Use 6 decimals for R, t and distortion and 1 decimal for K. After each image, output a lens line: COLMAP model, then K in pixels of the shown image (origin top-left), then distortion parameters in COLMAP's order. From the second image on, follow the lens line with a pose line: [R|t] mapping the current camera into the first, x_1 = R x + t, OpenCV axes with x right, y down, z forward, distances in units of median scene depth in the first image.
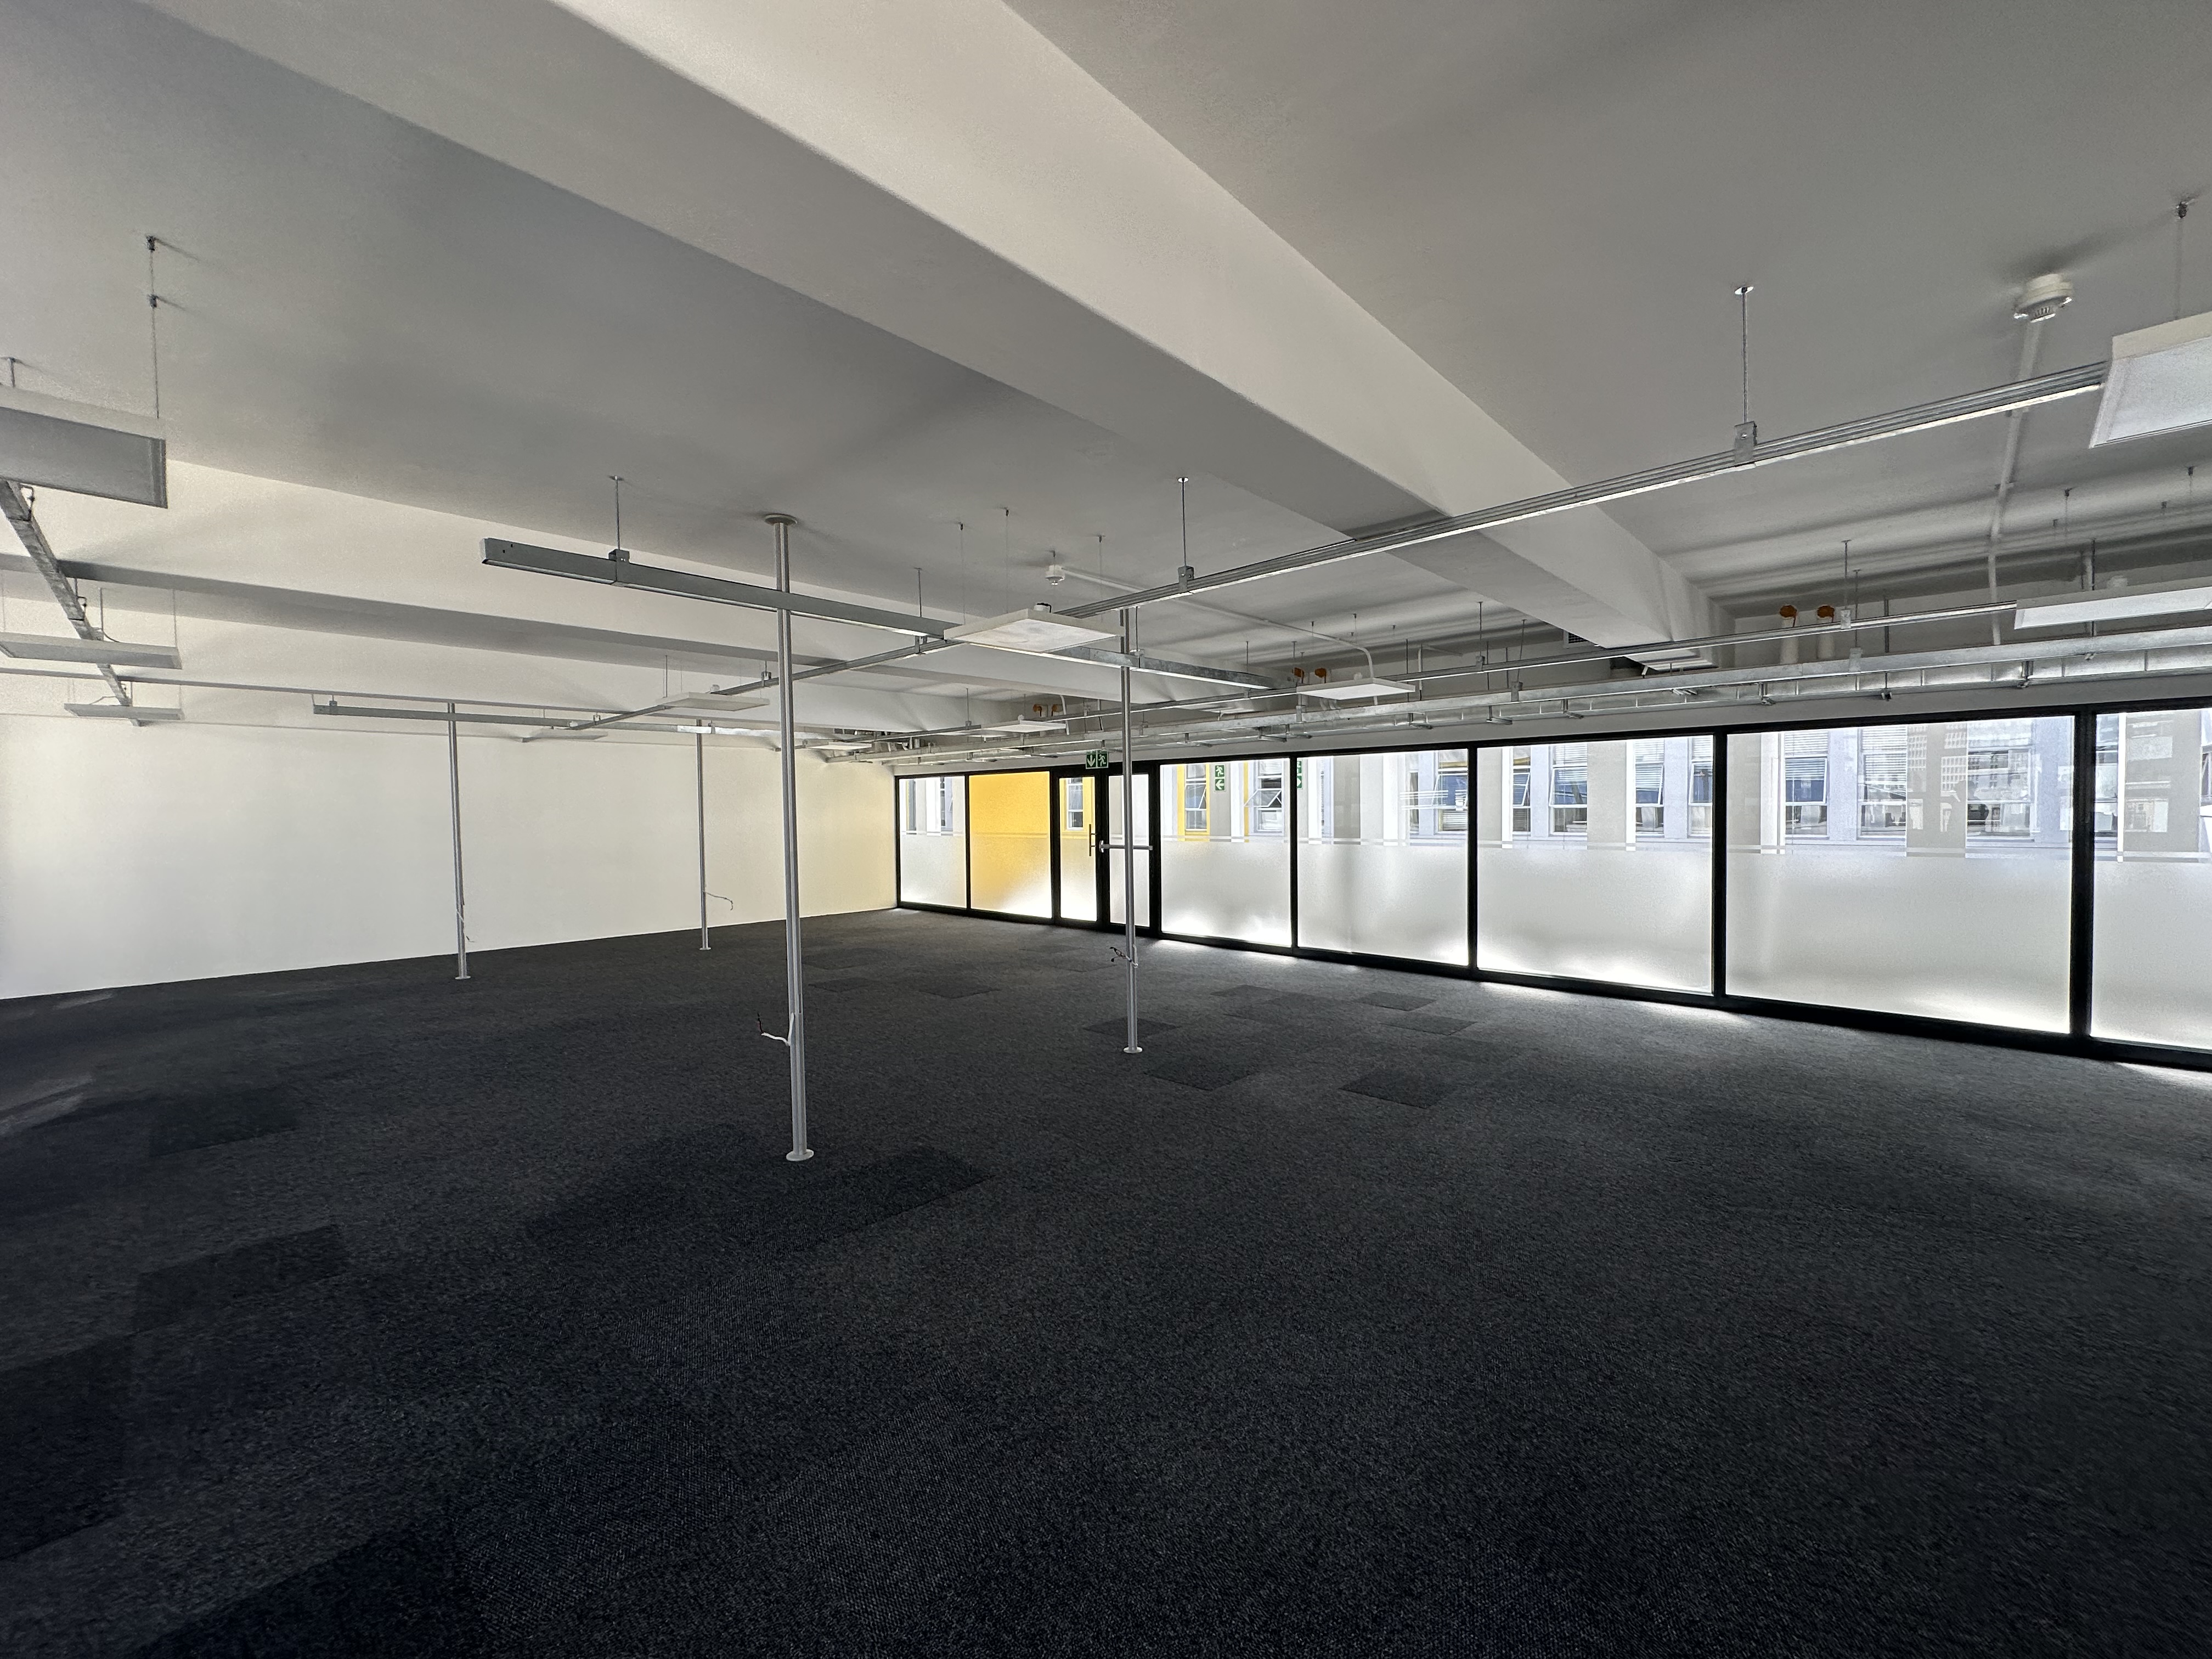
lens RADIAL K [[880.9, 0, 1104.0], [0, 880.9, 832.0], [0, 0, 1]] dist [-0.001443, 0.000802]
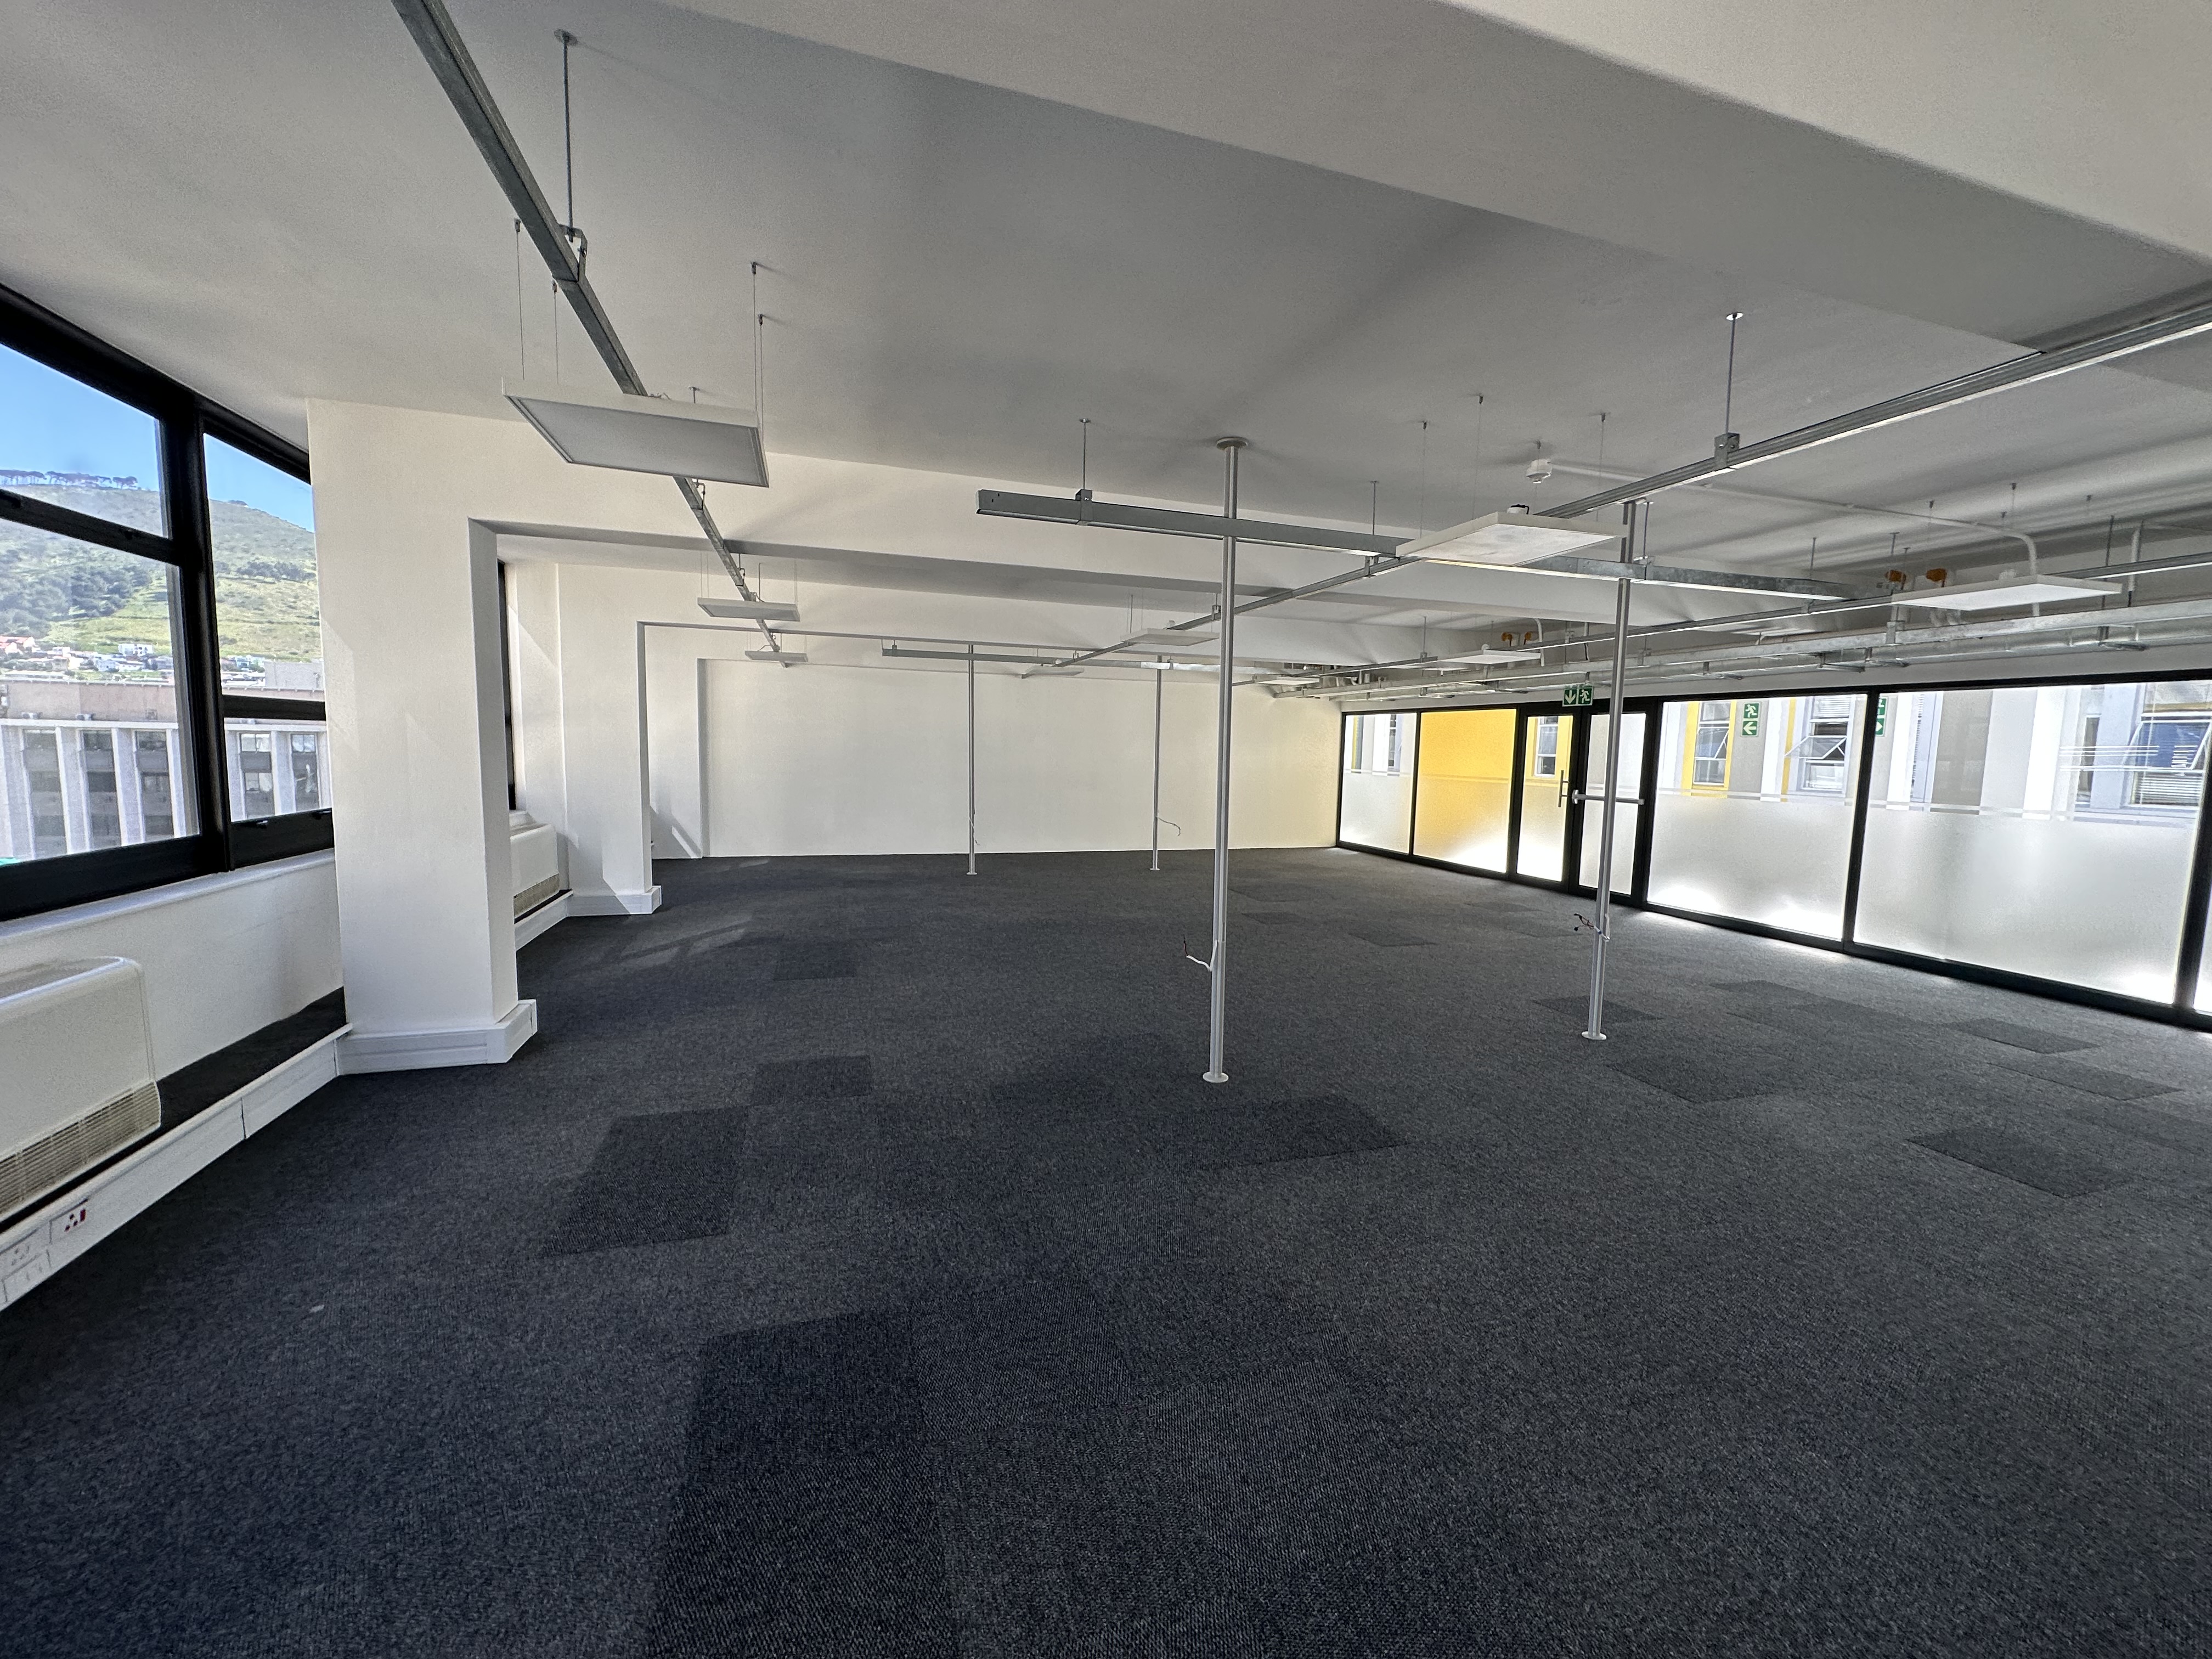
lens RADIAL K [[880.9, 0, 1104.0], [0, 880.9, 832.0], [0, 0, 1]] dist [-0.001443, 0.000802]
pose [[0.878233, 0.077456, -0.471919, 0.003522], [-0.044206, 0.995720, 0.081160, 0.002630], [0.476185, -0.050416, 0.877899, 0.038082]]
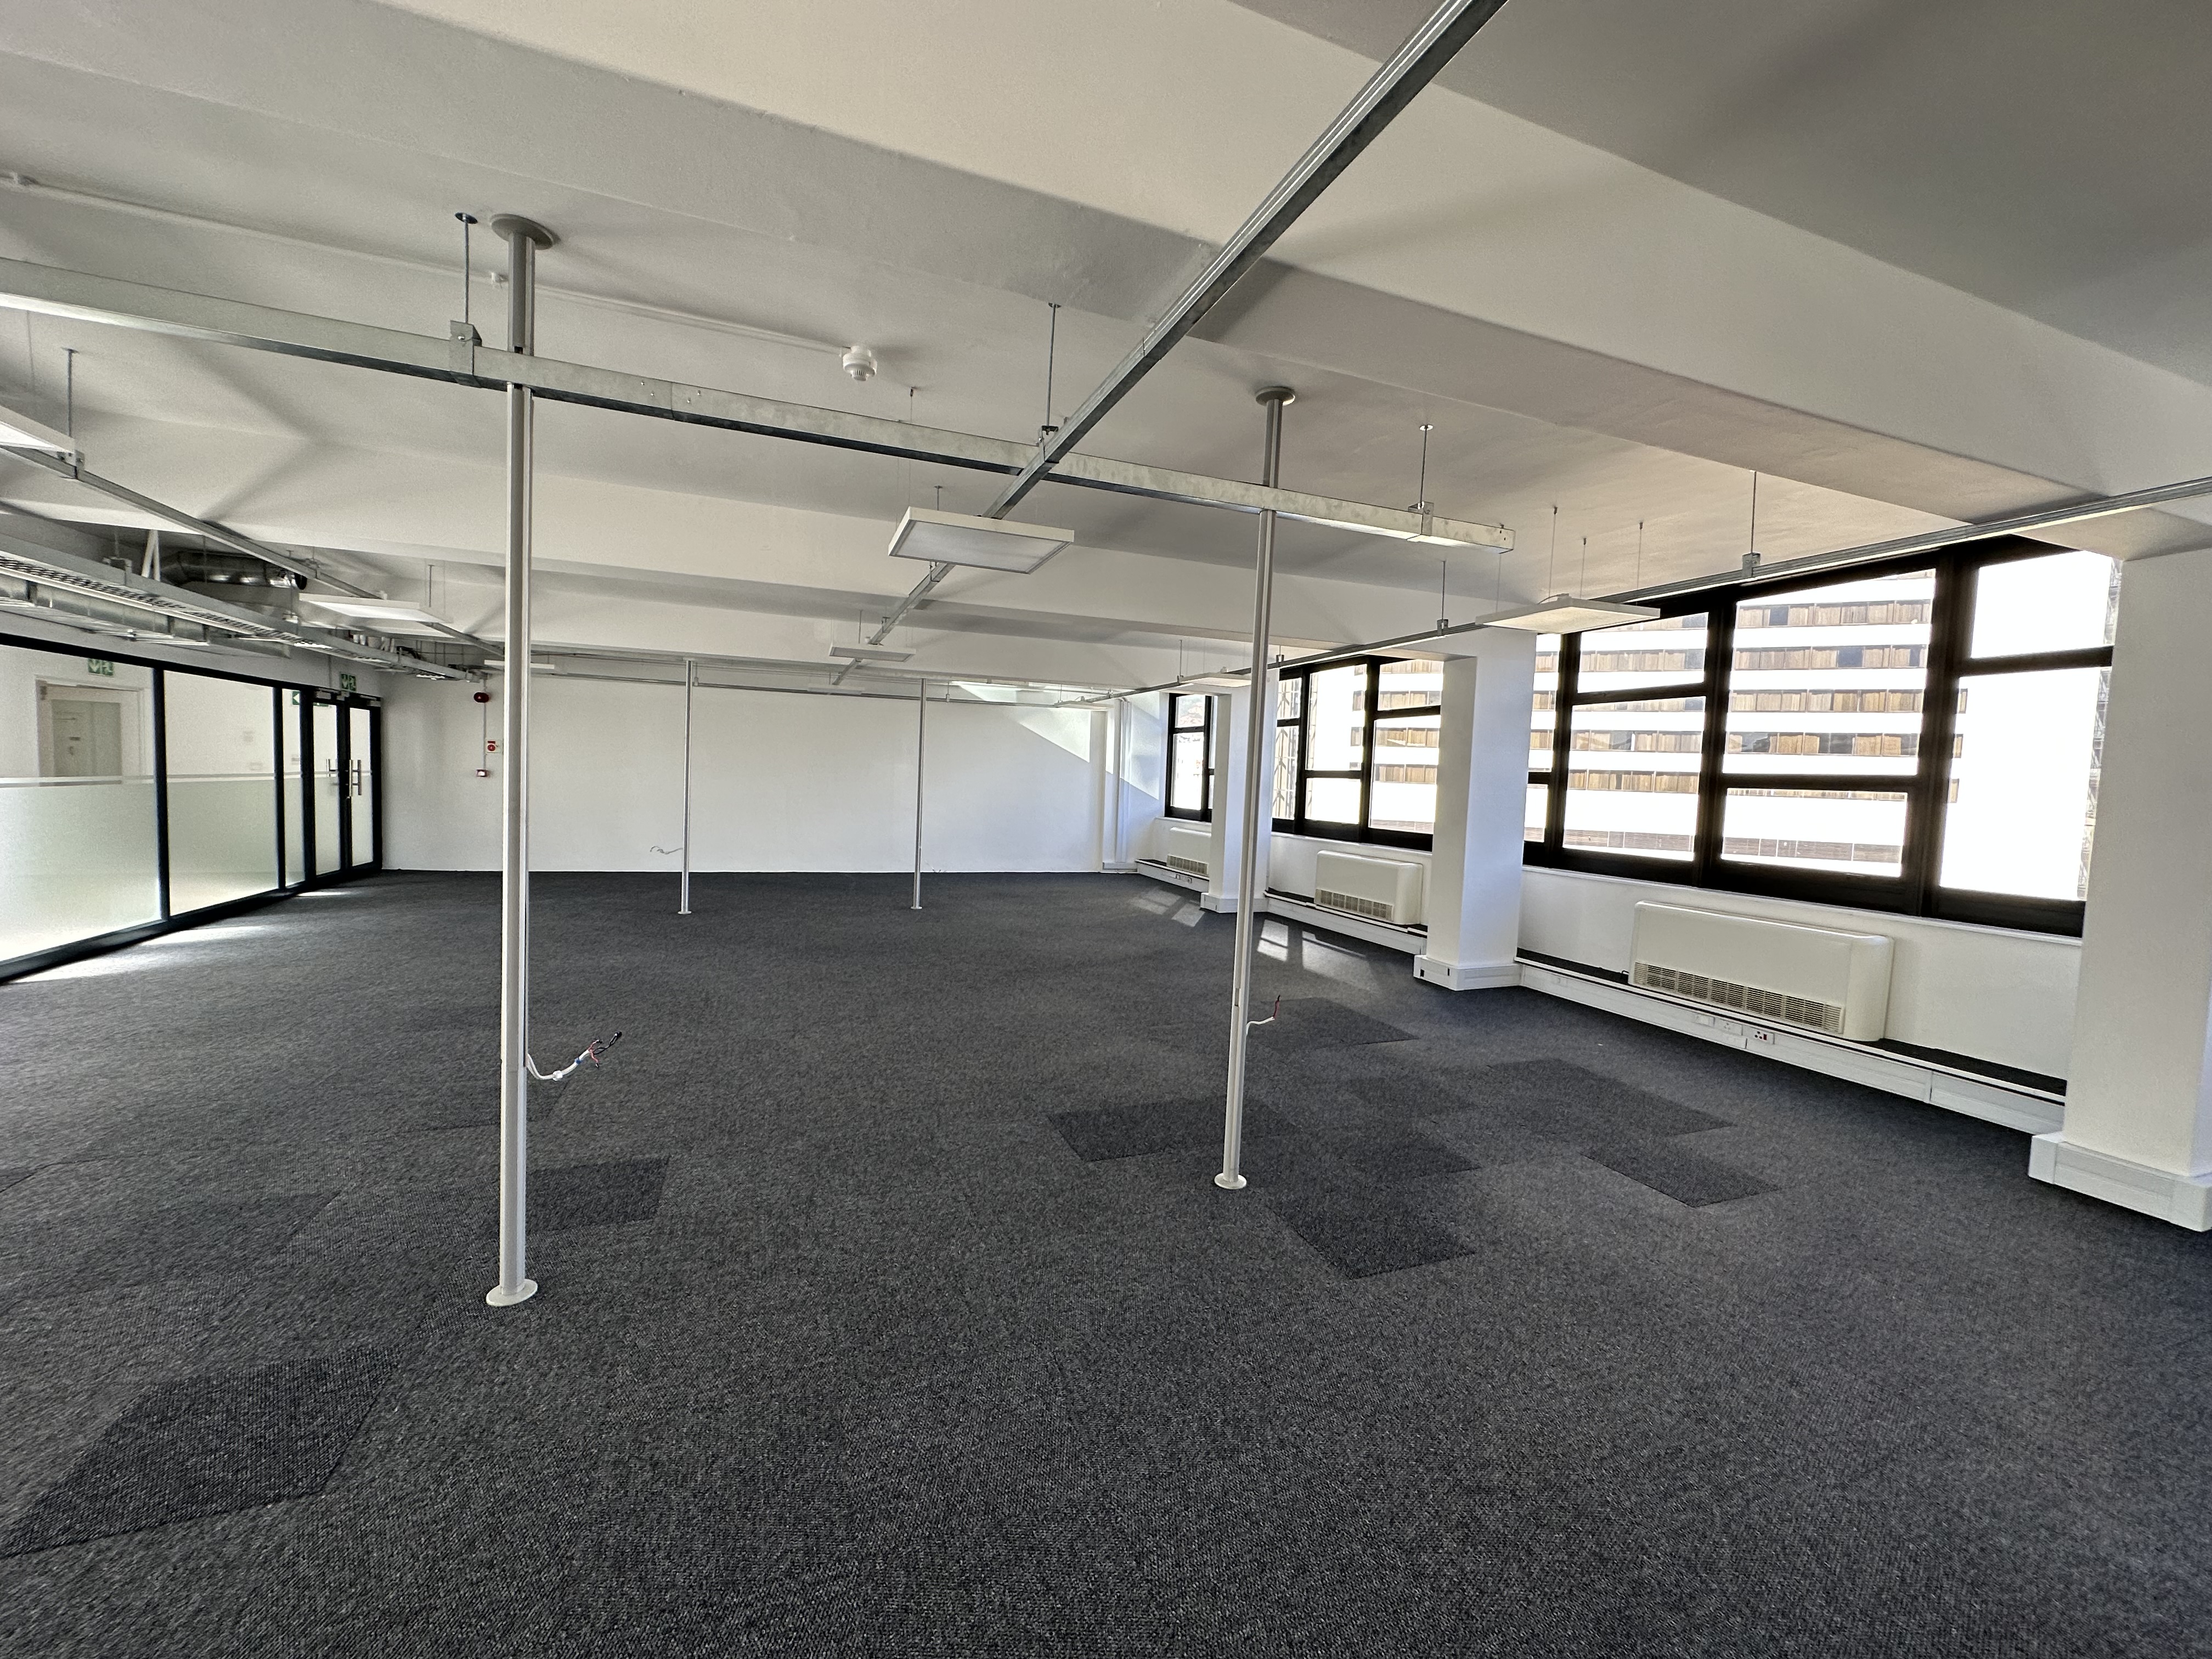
lens RADIAL K [[880.9, 0, 1104.0], [0, 880.9, 832.0], [0, 0, 1]] dist [-0.001443, 0.000802]
pose [[-0.905000, -0.049046, 0.422576, -0.457697], [-0.016009, 0.996555, 0.081379, -0.020040], [-0.425111, 0.066883, -0.902667, 1.422707]]
